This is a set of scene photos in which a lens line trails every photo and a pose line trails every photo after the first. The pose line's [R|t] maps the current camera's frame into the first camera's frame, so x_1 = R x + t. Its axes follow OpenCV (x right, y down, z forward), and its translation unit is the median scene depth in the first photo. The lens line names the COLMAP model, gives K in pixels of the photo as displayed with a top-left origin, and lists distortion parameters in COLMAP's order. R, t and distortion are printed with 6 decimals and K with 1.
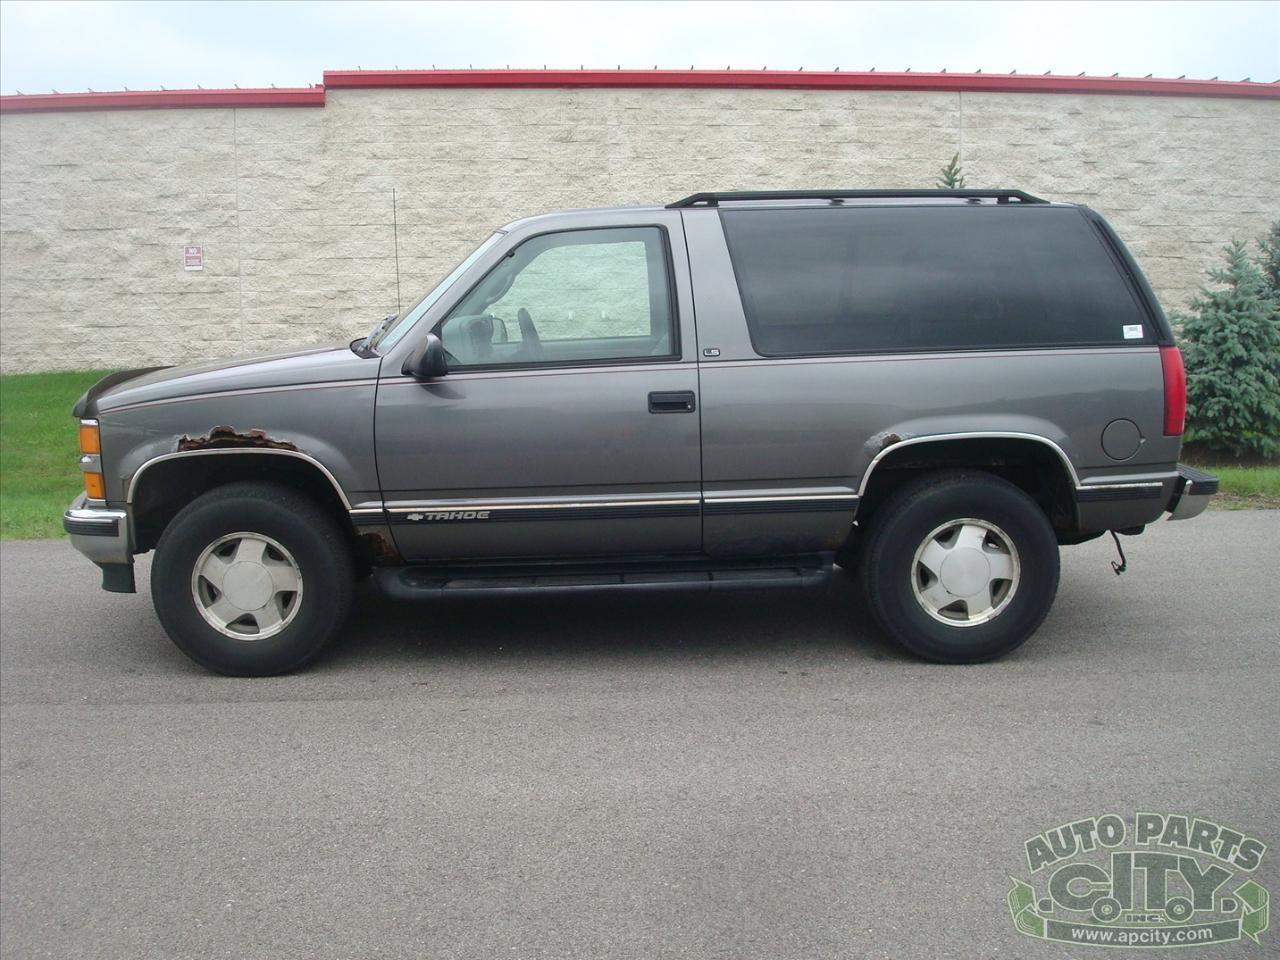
lens RADIAL K [[1363.9, 0, 617.0], [0, 1363.9, 482.0], [0, 0, 1]] dist [-0.092456, -0.061046]
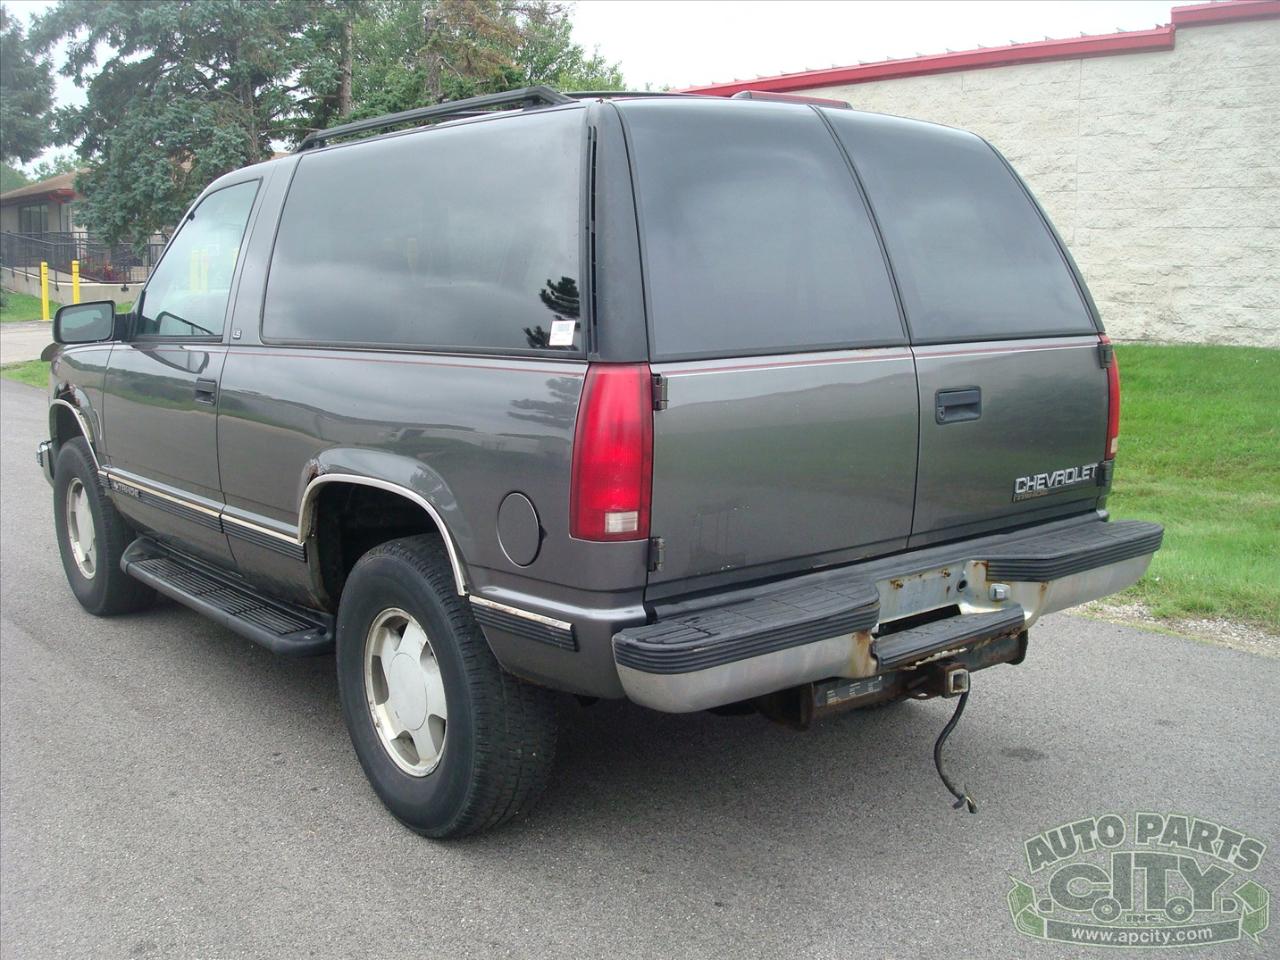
lens RADIAL K [[1360.9, 0, 620.6], [0, 1360.9, 486.0], [0, 0, 1]] dist [-0.095134, -0.054616]
pose [[0.589198, 0.139541, -0.795848, 0.272872], [-0.120957, 0.989108, 0.083877, -0.032661], [0.798884, 0.046844, 0.599659, 0.229425]]
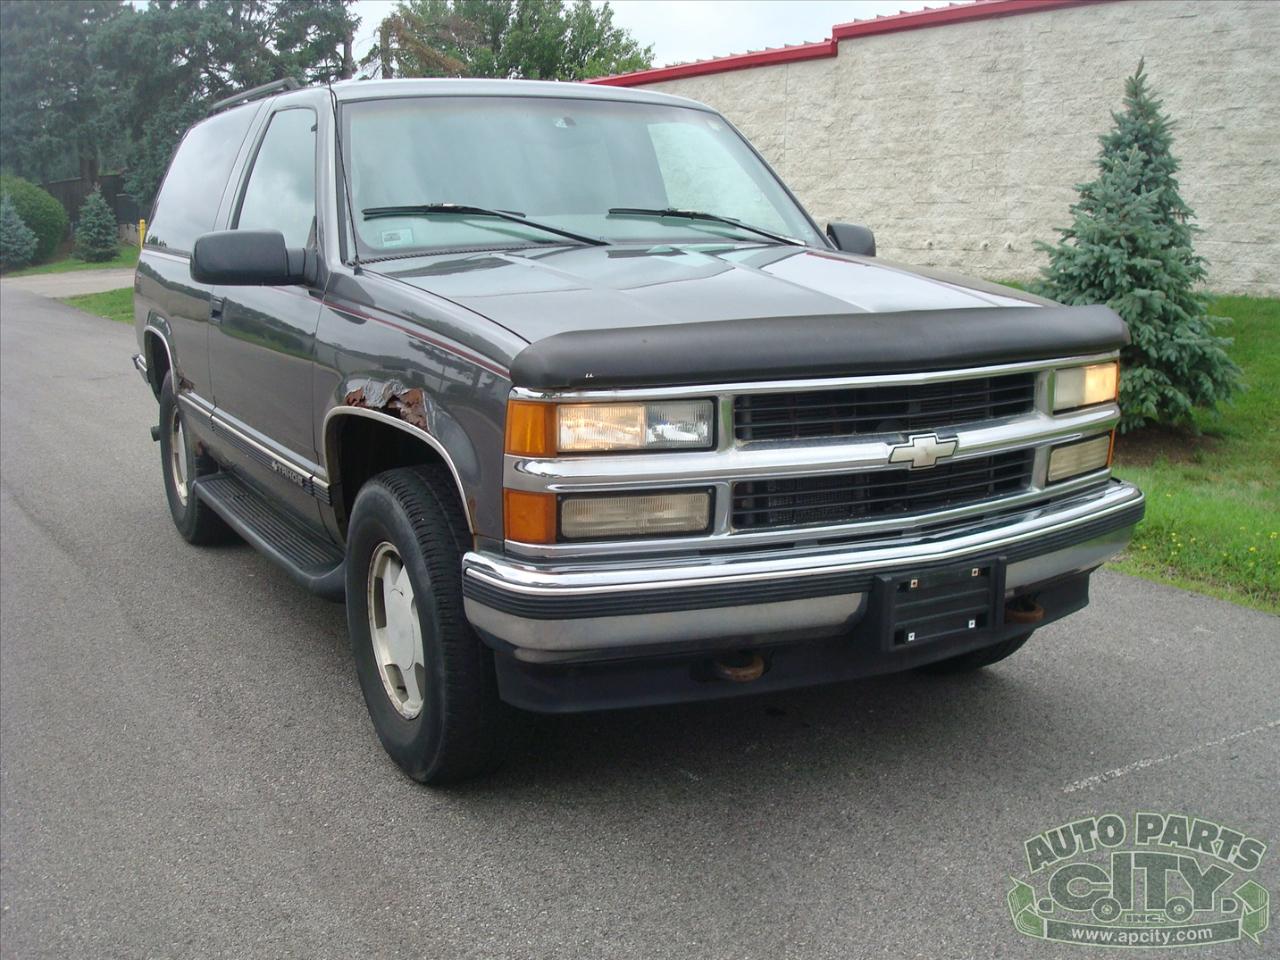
lens RADIAL K [[1358.3, 0, 615.6], [0, 1358.3, 518.2], [0, 0, 1]] dist [-0.106494, -0.046379]
pose [[0.471803, 0.195515, -0.859753, 0.737696], [-0.129922, 0.979876, 0.151535, -0.039484], [0.872079, 0.040206, 0.487710, 0.287958]]
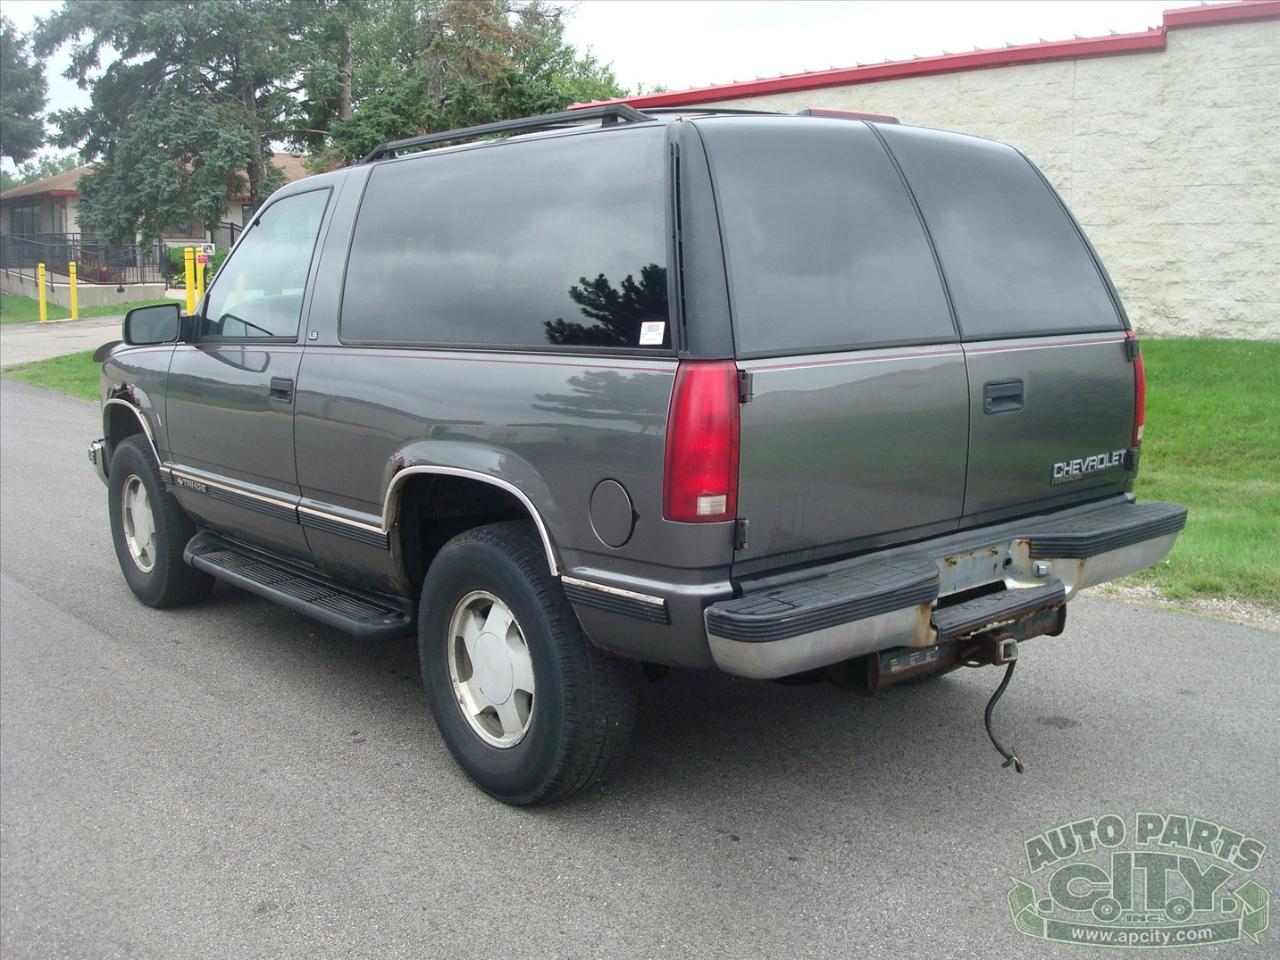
lens RADIAL K [[1362.0, 0, 643.3], [0, 1362.0, 472.7], [0, 0, 1]] dist [-0.090336, -0.061807]
pose [[0.610748, 0.127645, -0.781469, 0.277801], [-0.113547, 0.990840, 0.073103, -0.030942], [0.783642, 0.044086, 0.619647, 0.208608]]
